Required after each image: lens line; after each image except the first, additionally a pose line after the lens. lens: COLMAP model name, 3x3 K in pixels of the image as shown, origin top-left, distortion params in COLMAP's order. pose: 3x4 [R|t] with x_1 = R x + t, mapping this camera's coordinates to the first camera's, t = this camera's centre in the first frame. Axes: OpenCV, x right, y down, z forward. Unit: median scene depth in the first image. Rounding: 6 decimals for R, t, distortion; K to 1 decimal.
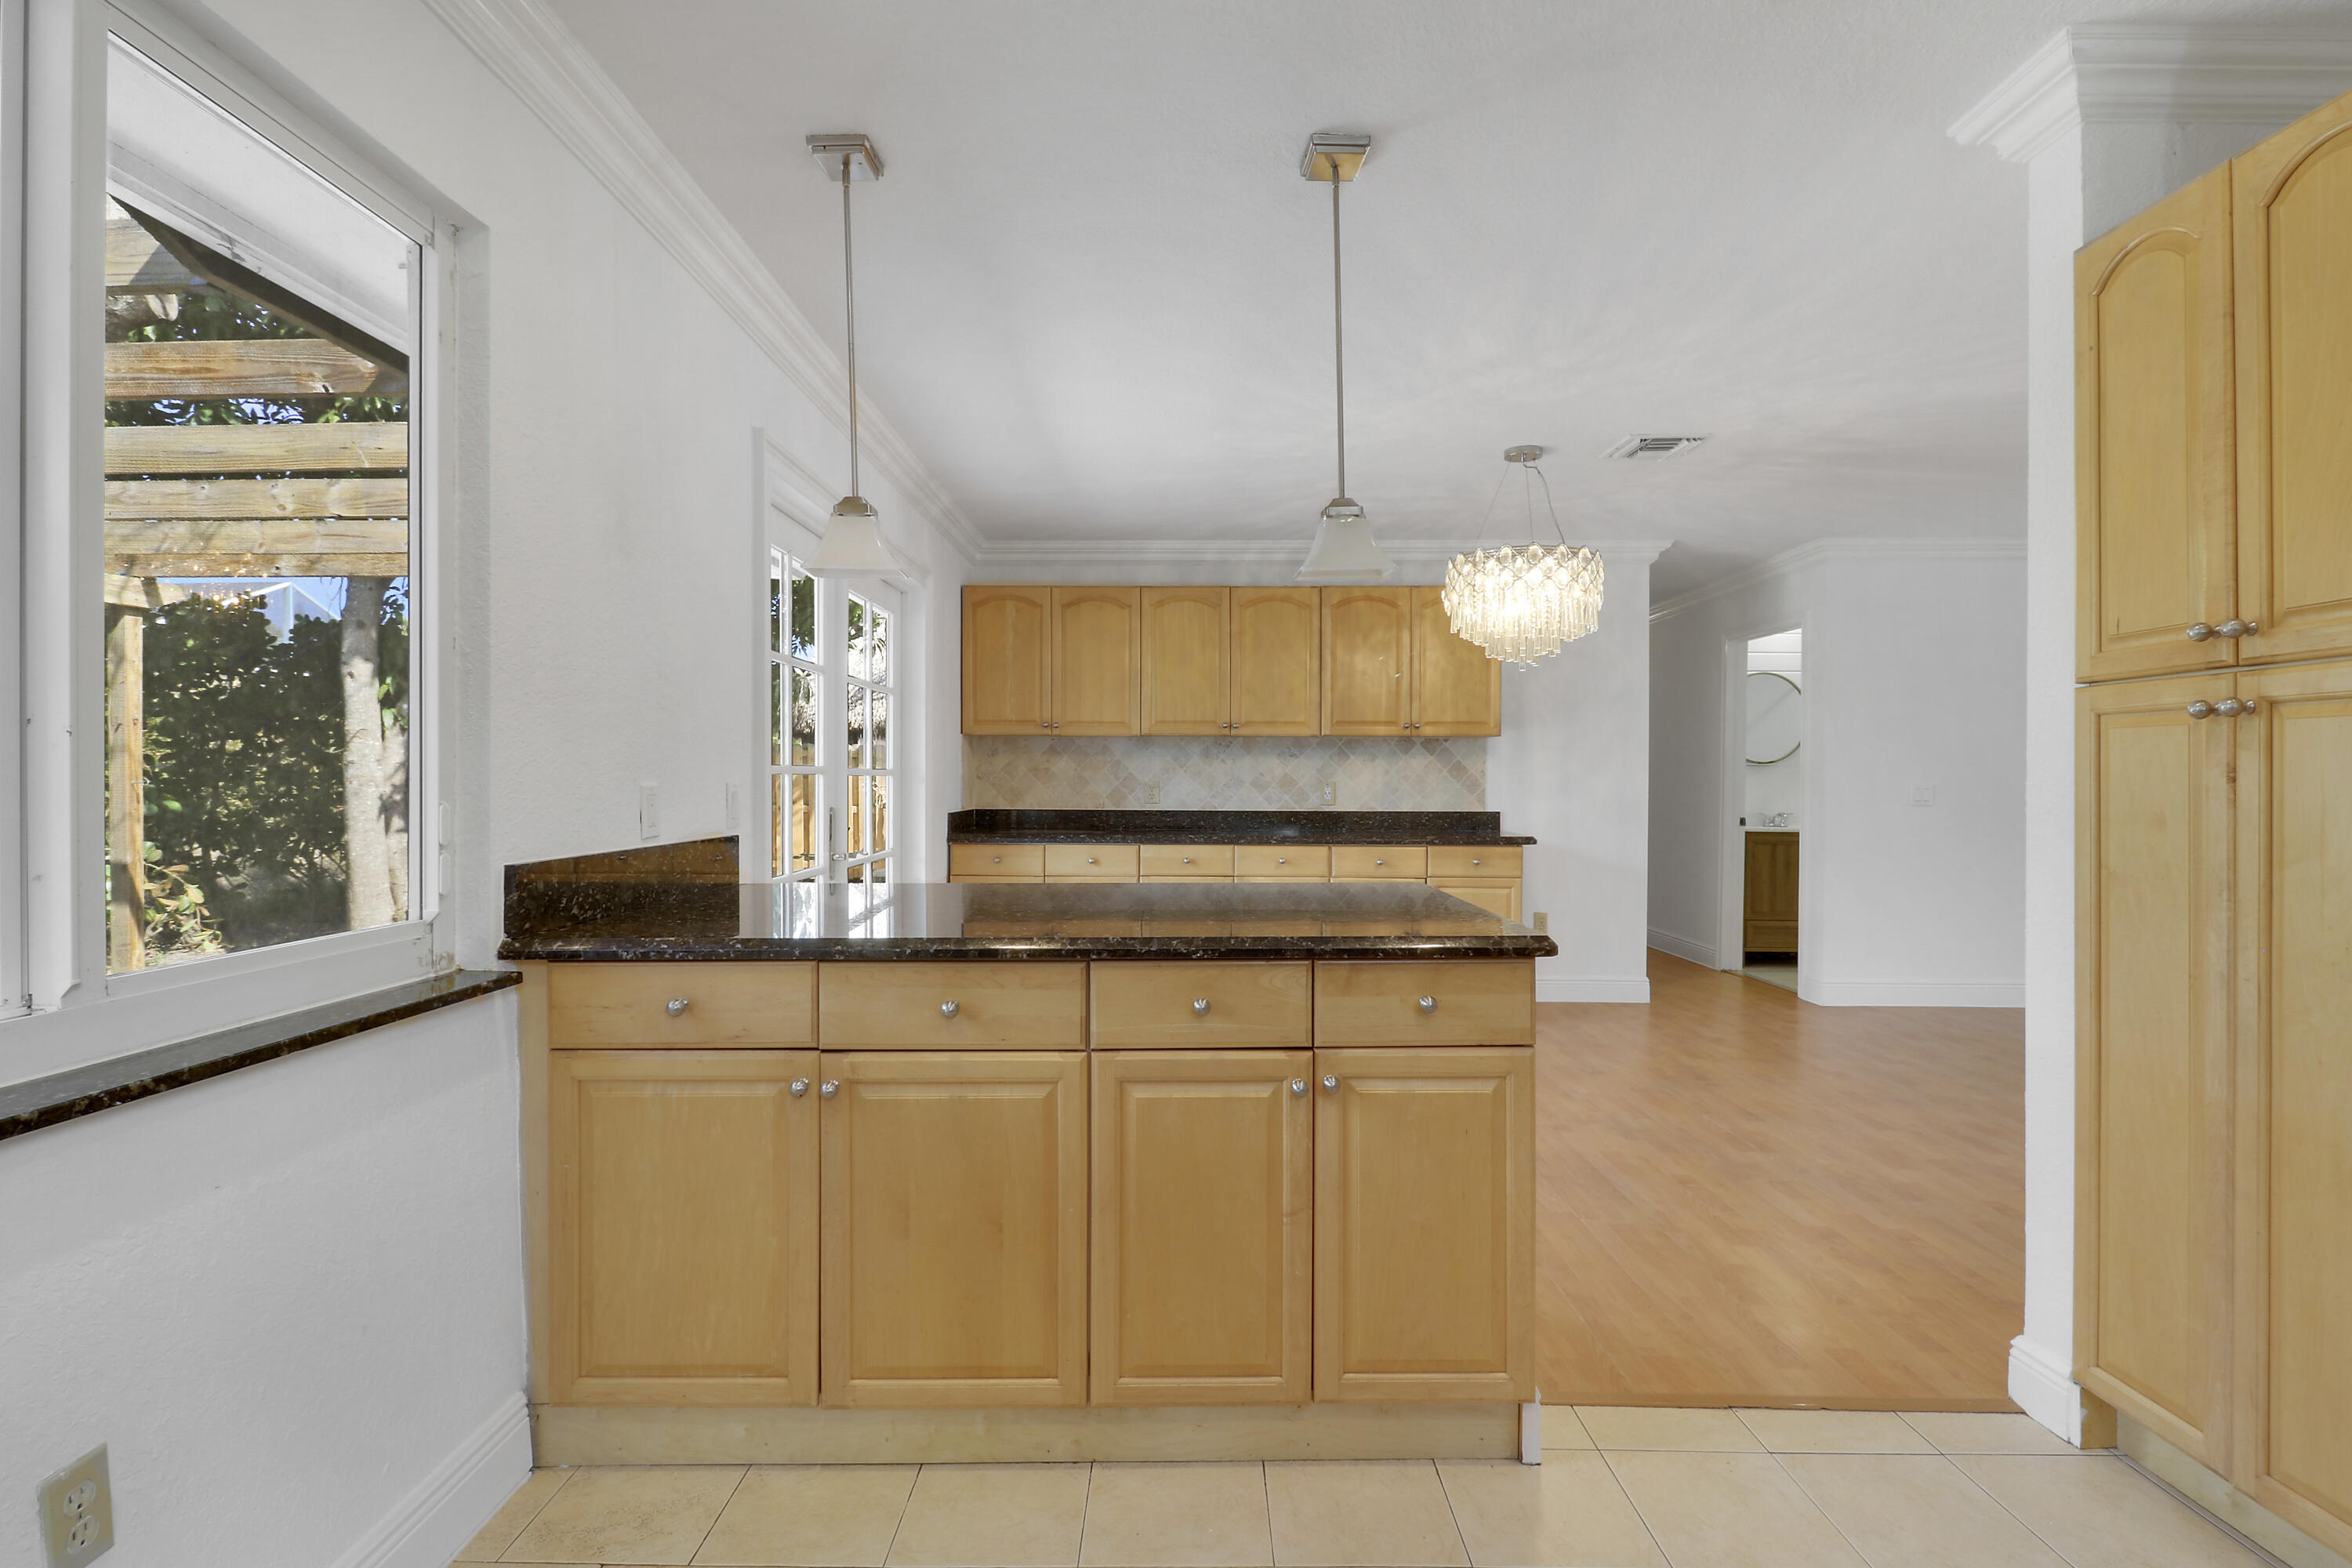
lens RADIAL K [[1086.5, 0, 1186.8], [0, 1086.5, 795.0], [0, 0, 1]] dist [0.031587, -0.019520]
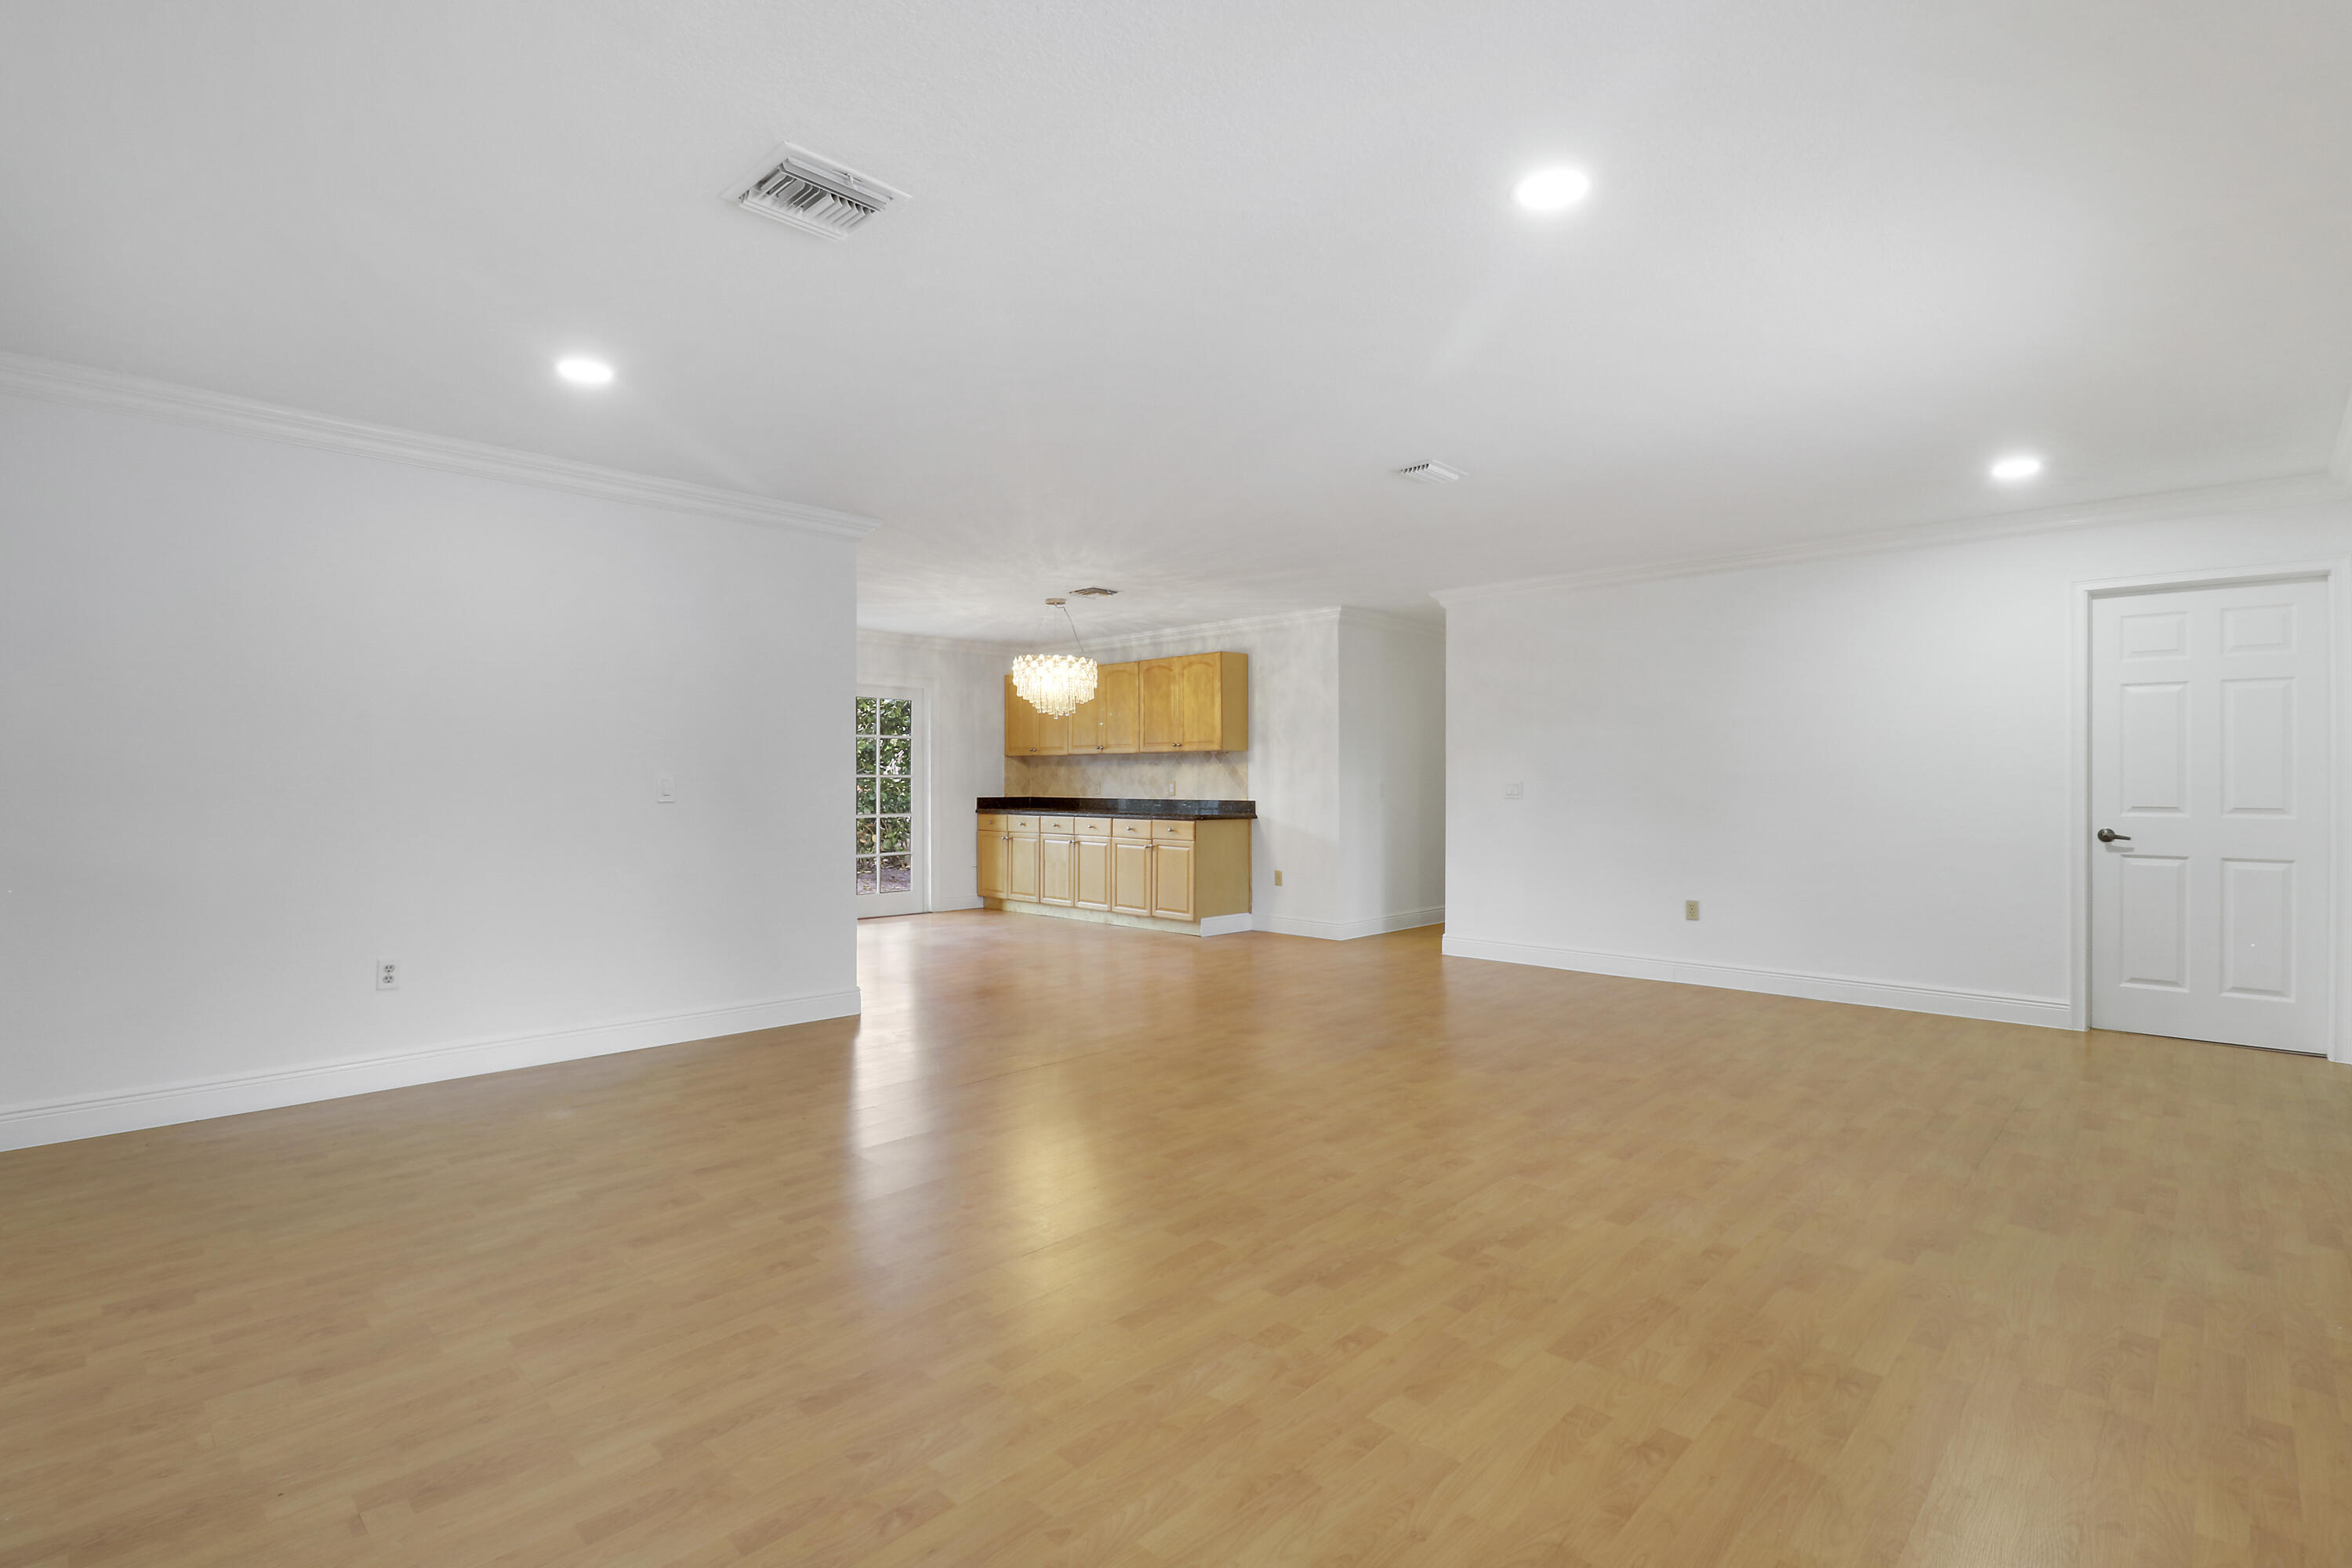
lens RADIAL K [[1097.9, 0, 1194.8], [0, 1097.9, 766.9], [0, 0, 1]] dist [0.001045, -0.012057]
pose [[0.737095, -0.012345, -0.675676, 1.372915], [-0.007709, 0.999614, -0.026673, 0.011164], [0.675745, 0.024869, 0.736716, -0.164530]]
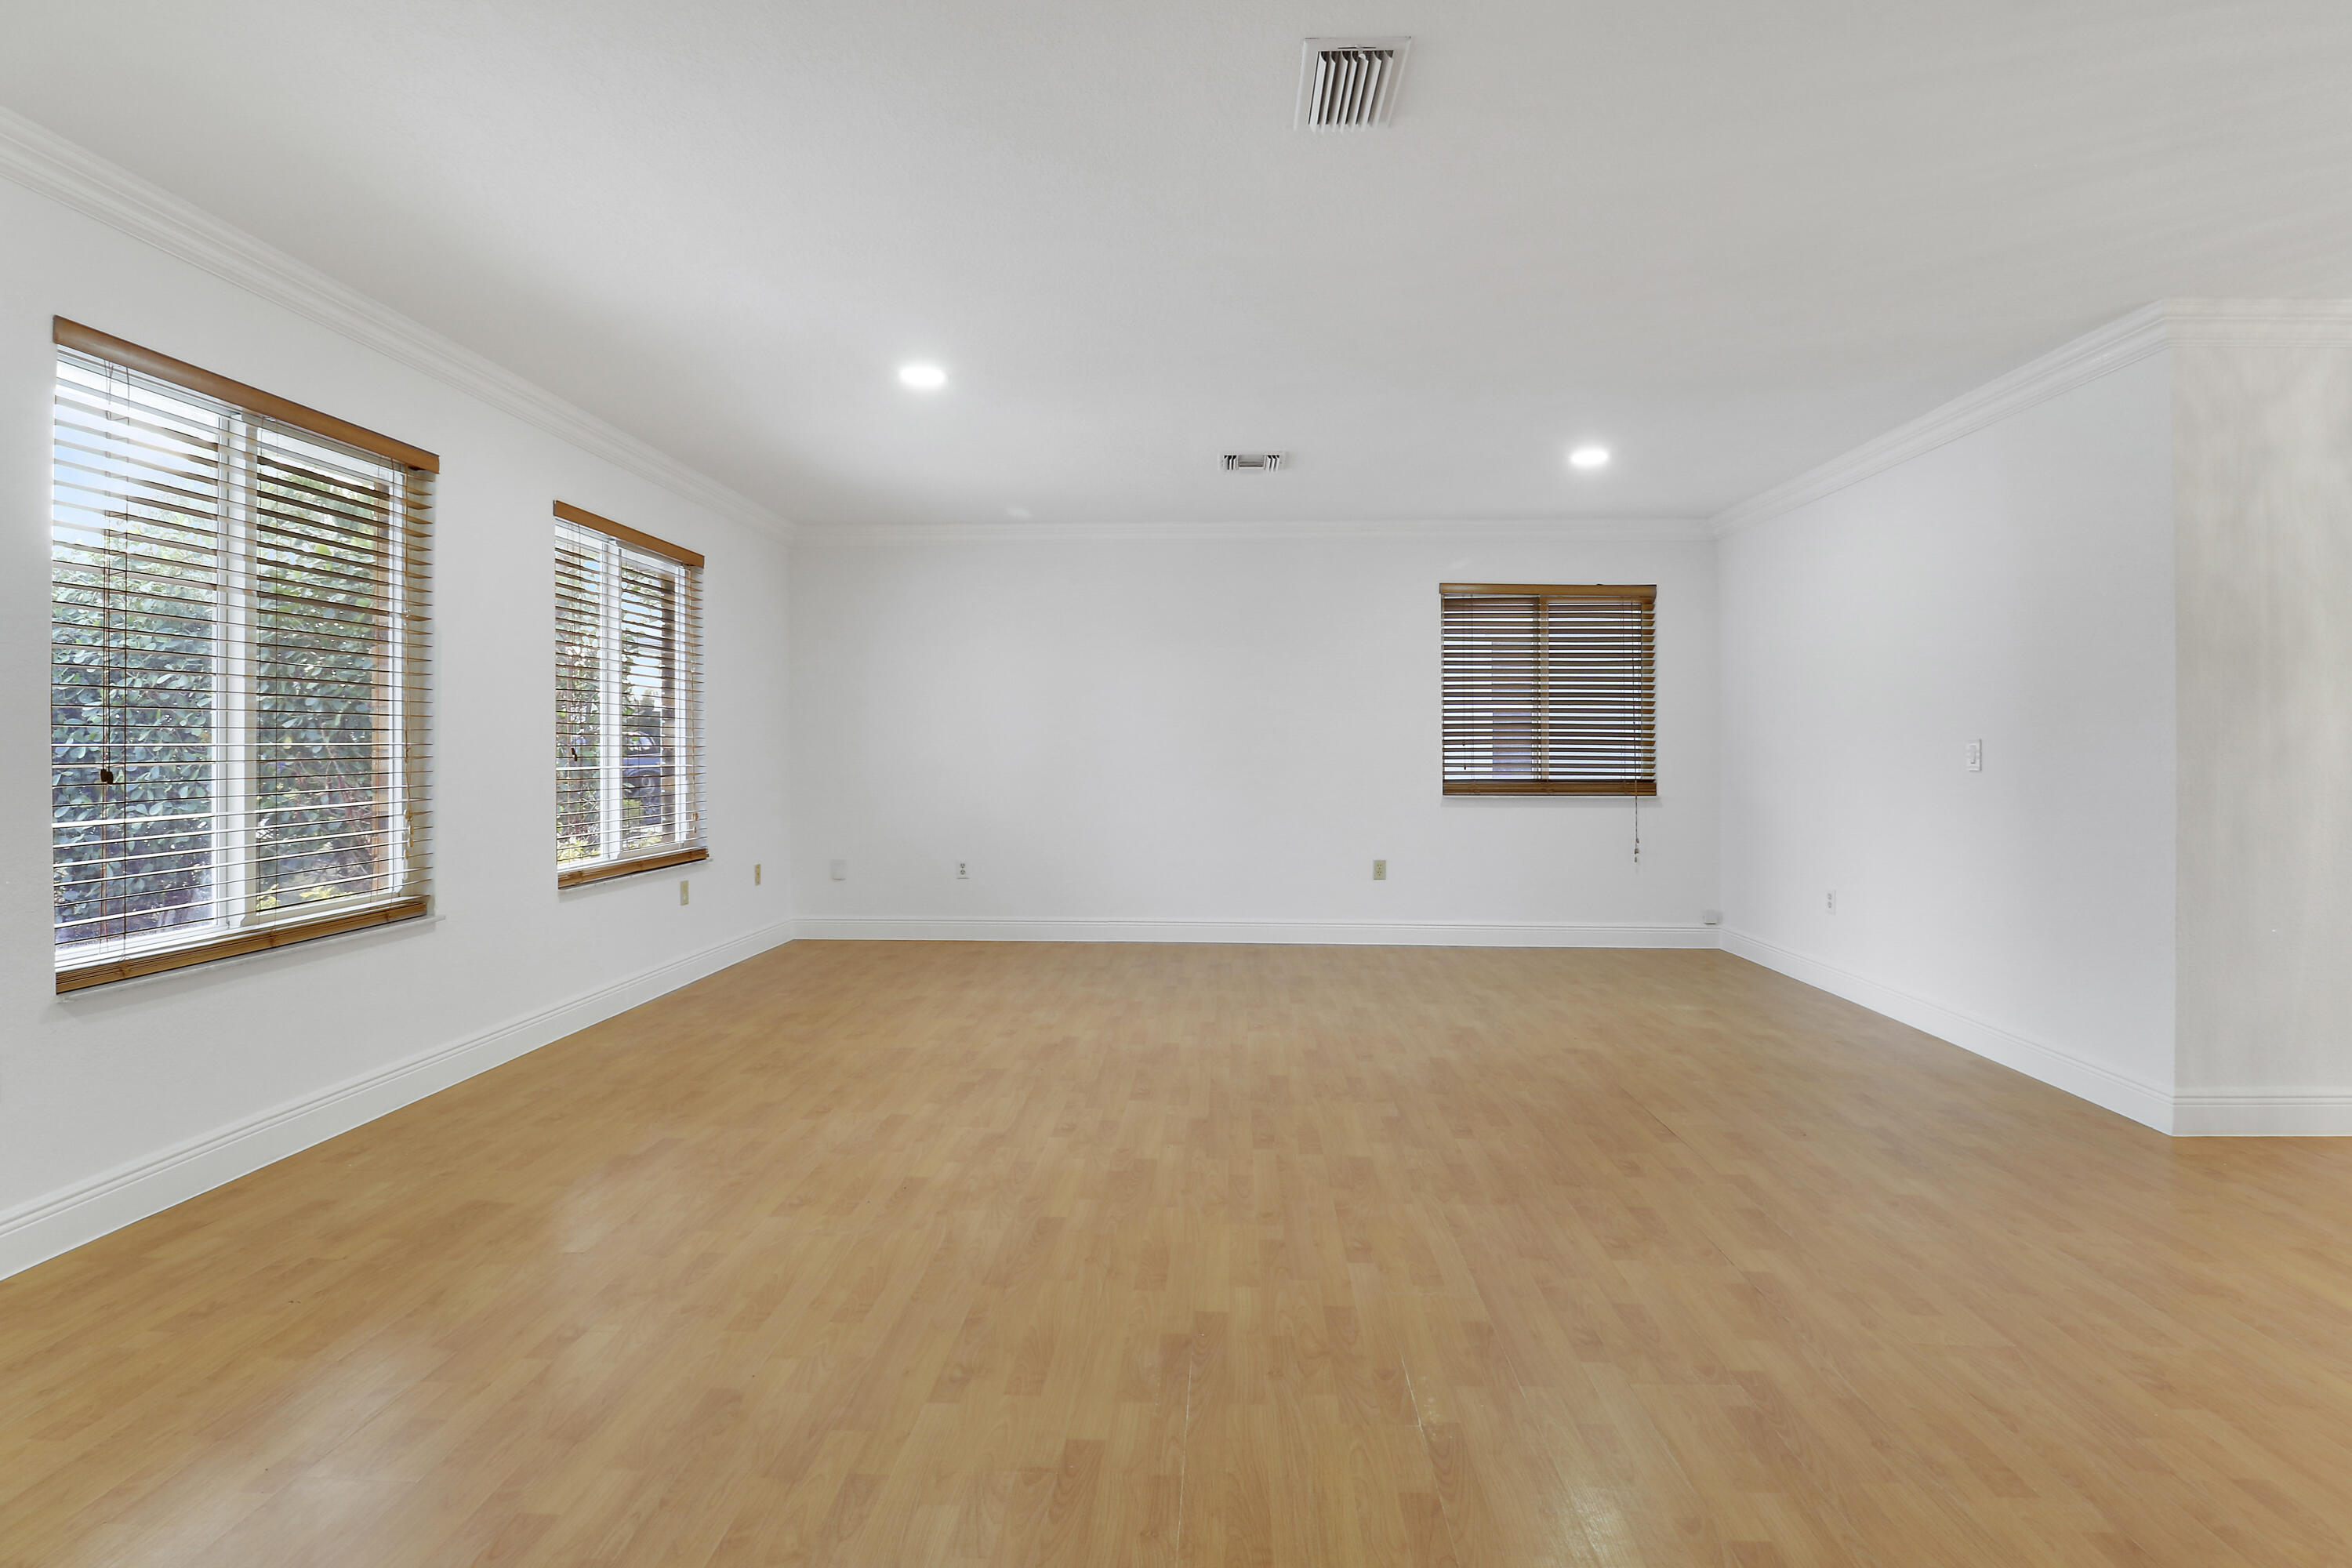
lens RADIAL K [[1098.3, 0, 1182.2], [0, 1098.3, 750.1], [0, 0, 1]] dist [0.000463, -0.013666]
pose [[-0.999410, -0.005471, 0.033907, 0.970740], [-0.004976, 0.999880, 0.014668, -0.003570], [-0.033983, 0.014490, -0.999317, 1.015554]]
